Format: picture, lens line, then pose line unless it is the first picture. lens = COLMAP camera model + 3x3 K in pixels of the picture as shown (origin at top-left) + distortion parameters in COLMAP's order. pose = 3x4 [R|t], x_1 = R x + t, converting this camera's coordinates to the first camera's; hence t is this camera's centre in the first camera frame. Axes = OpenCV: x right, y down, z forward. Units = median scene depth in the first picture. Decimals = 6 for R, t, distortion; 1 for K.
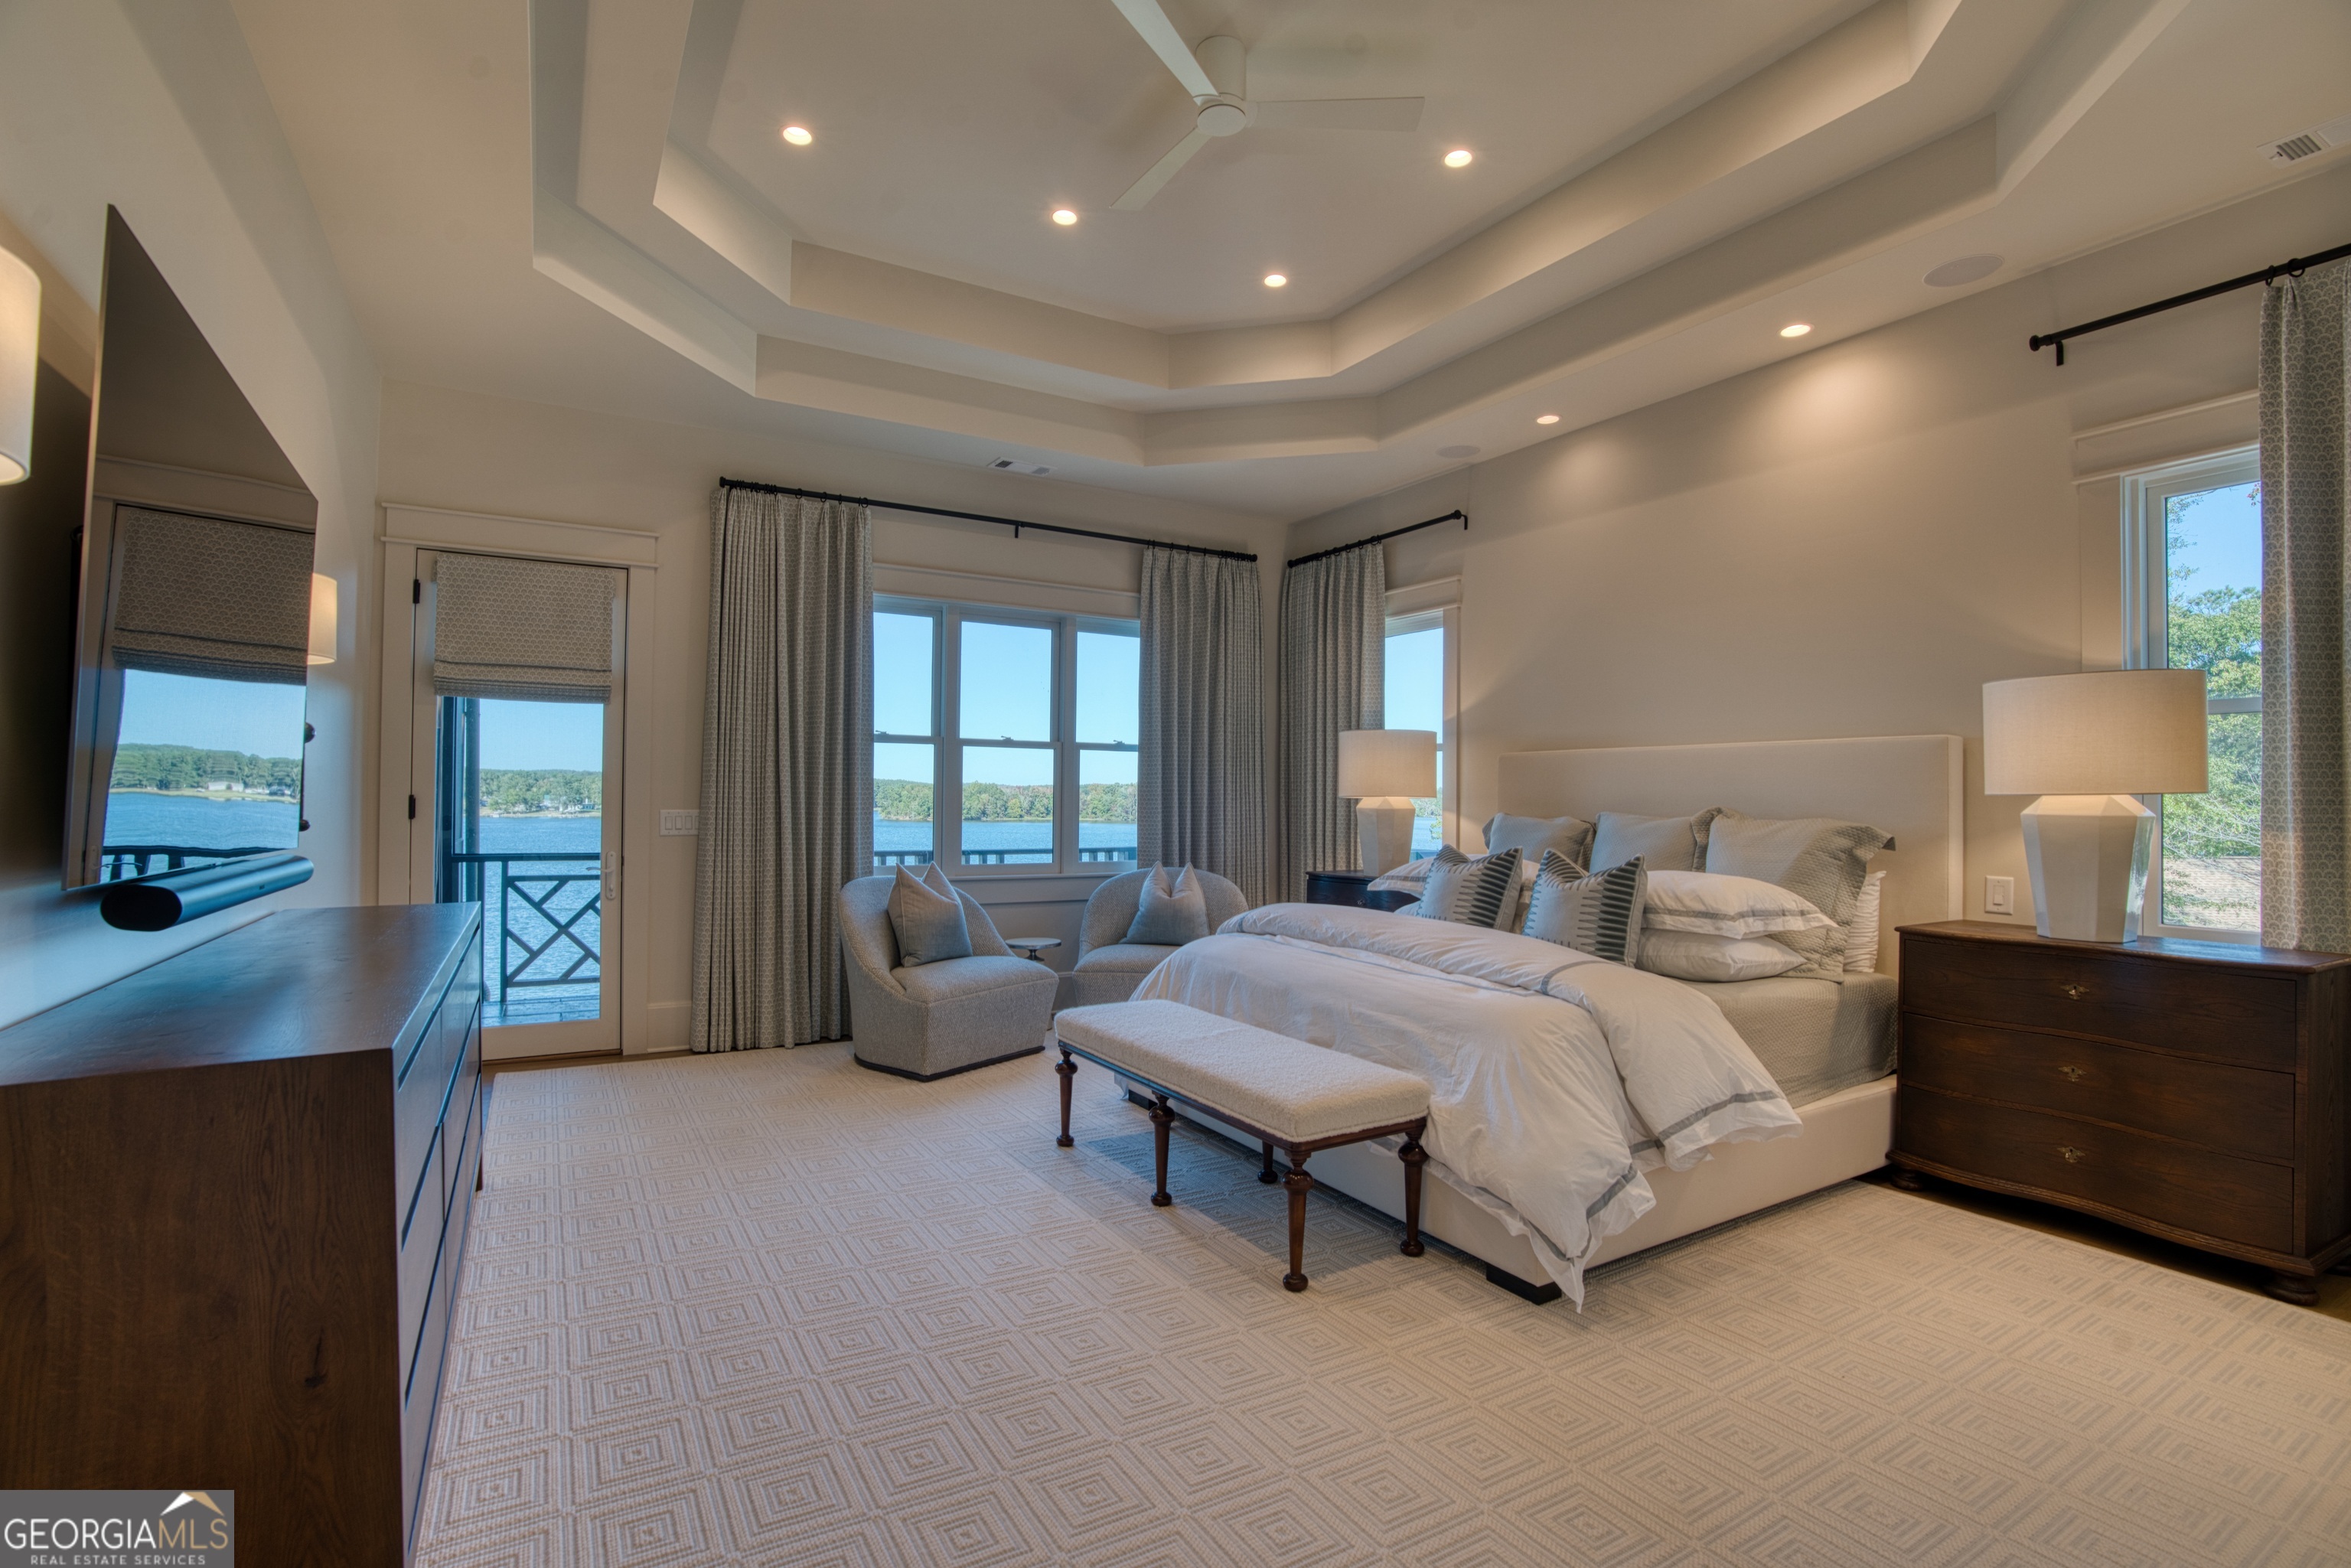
lens RADIAL K [[1070.0, 0, 1150.3], [0, 1070.0, 789.0], [0, 0, 1]] dist [-0.050134, 0.017599]
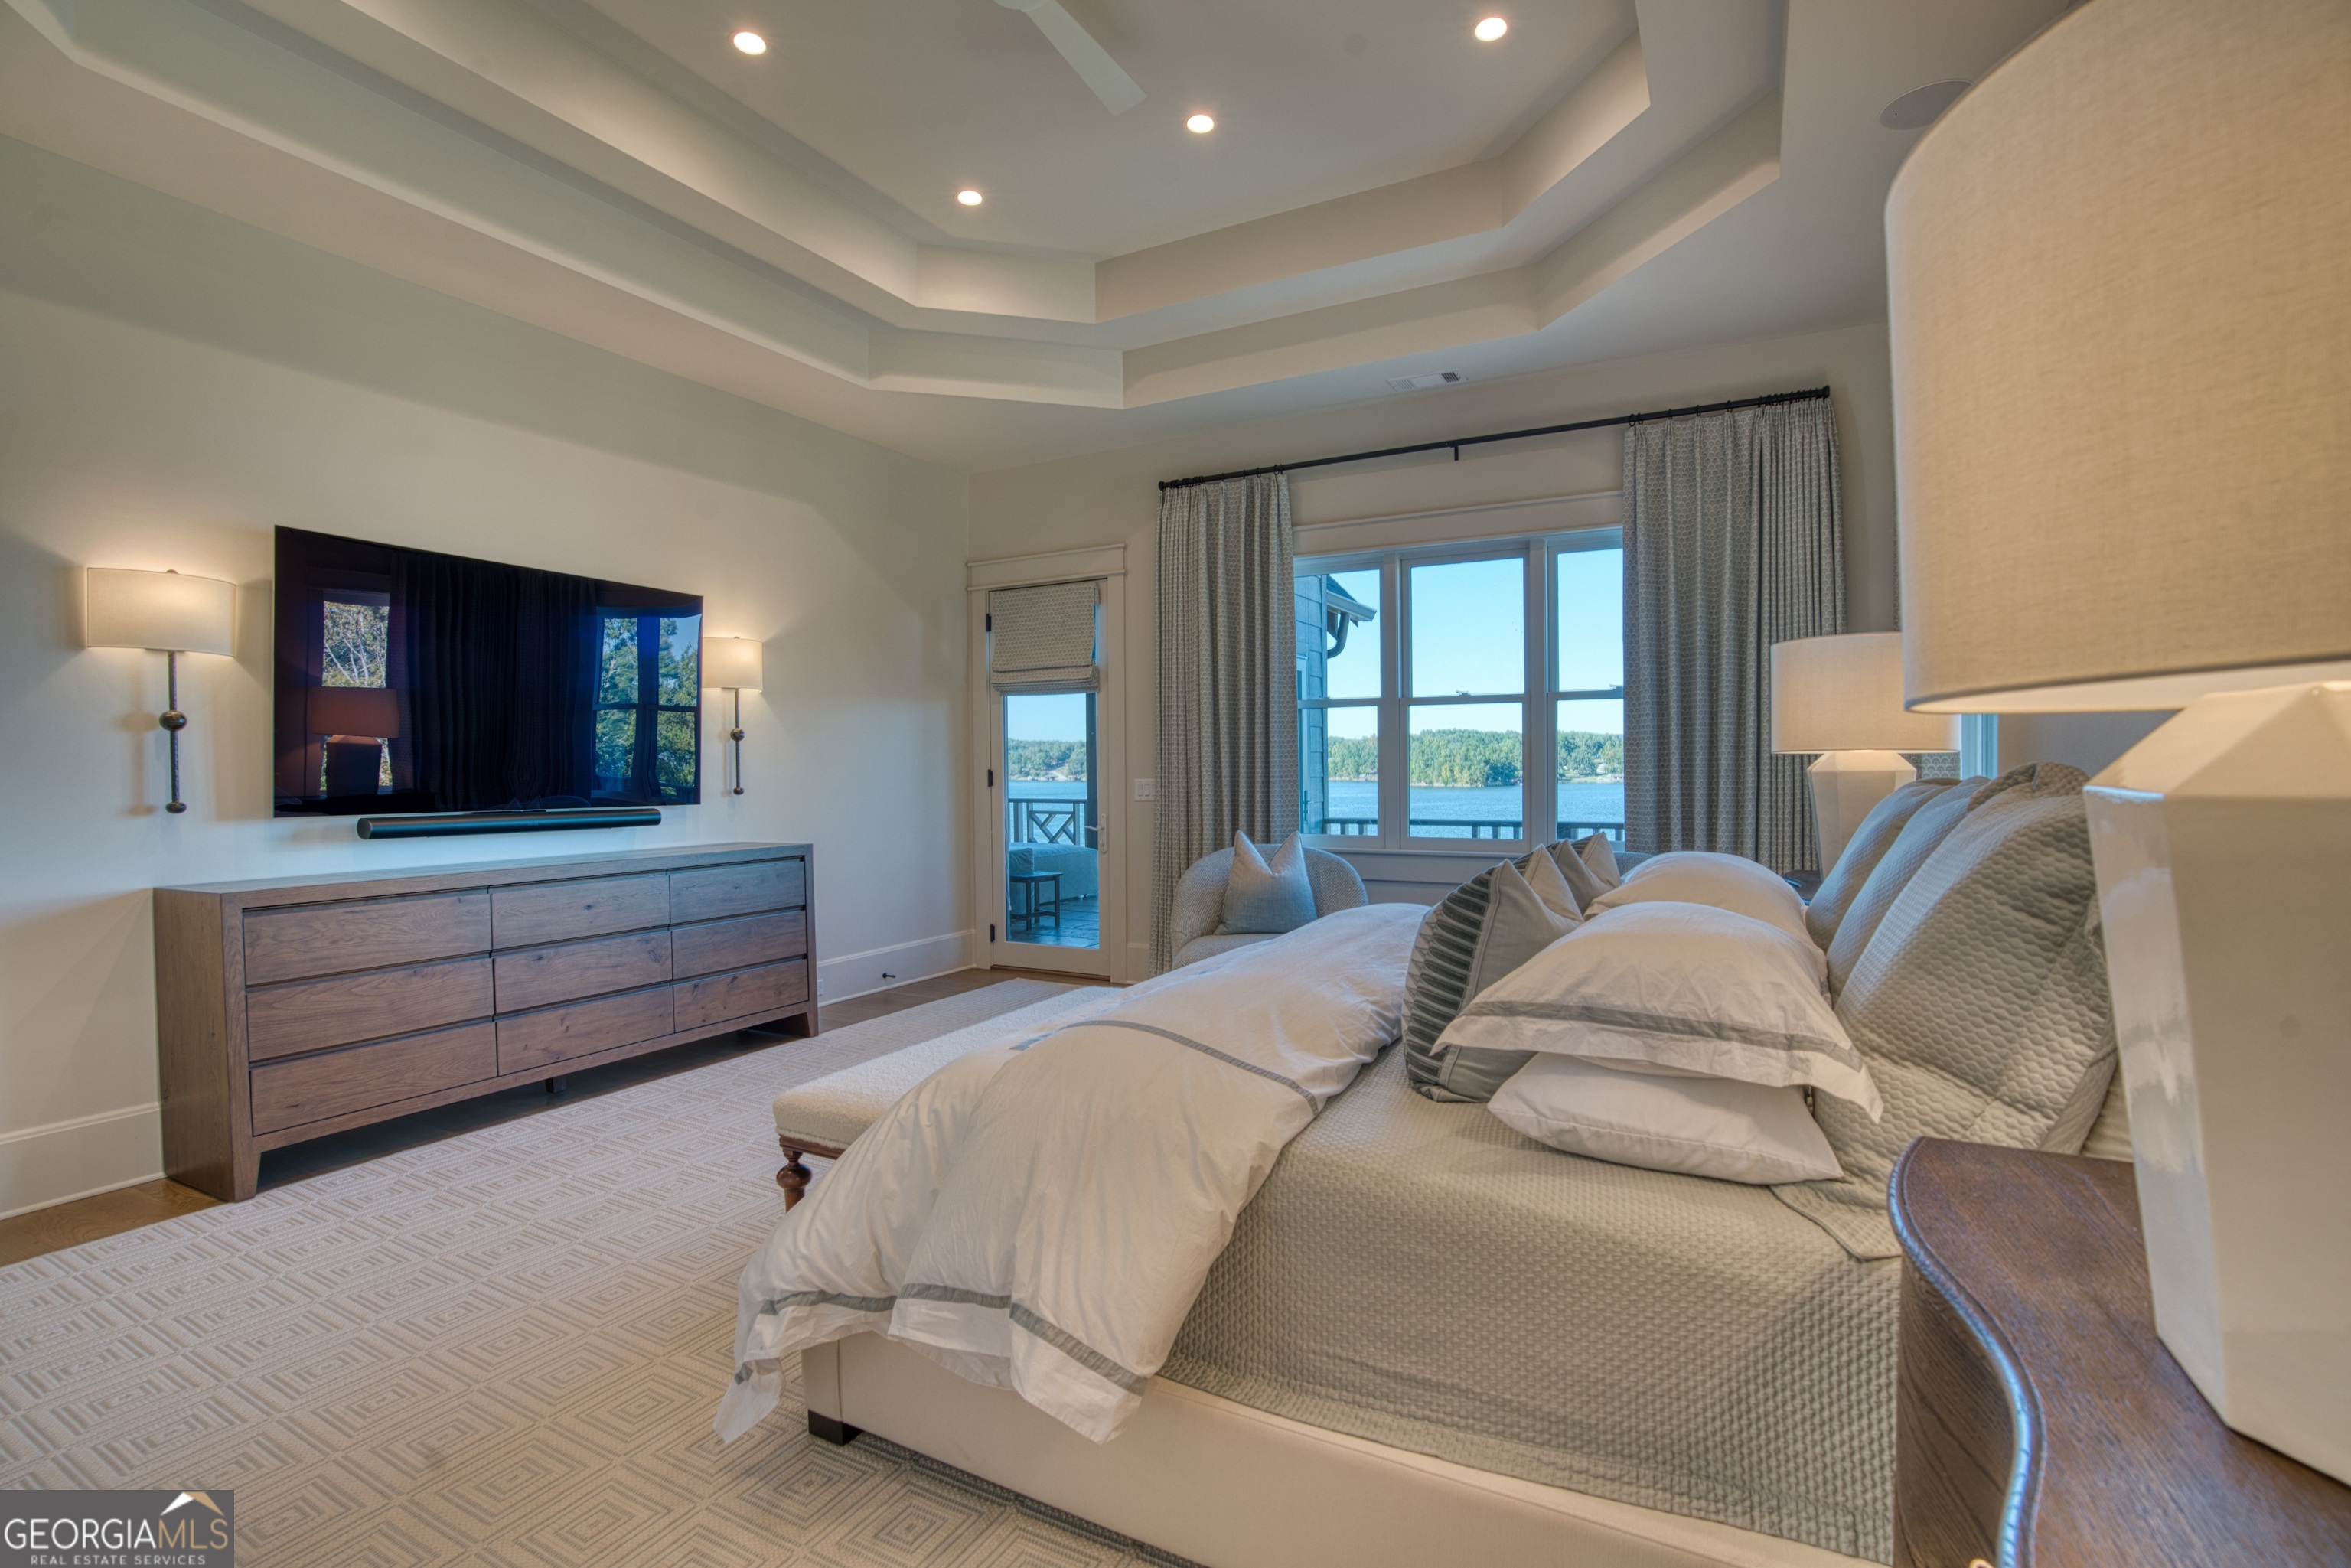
lens RADIAL K [[1070.0, 0, 1170.7], [0, 1070.0, 782.3], [0, 0, 1]] dist [-0.050134, 0.017599]
pose [[0.540816, -0.005070, -0.841125, 0.503455], [0.022969, 0.999698, 0.008742, 0.013192], [0.840827, -0.024047, 0.540770, 0.356484]]
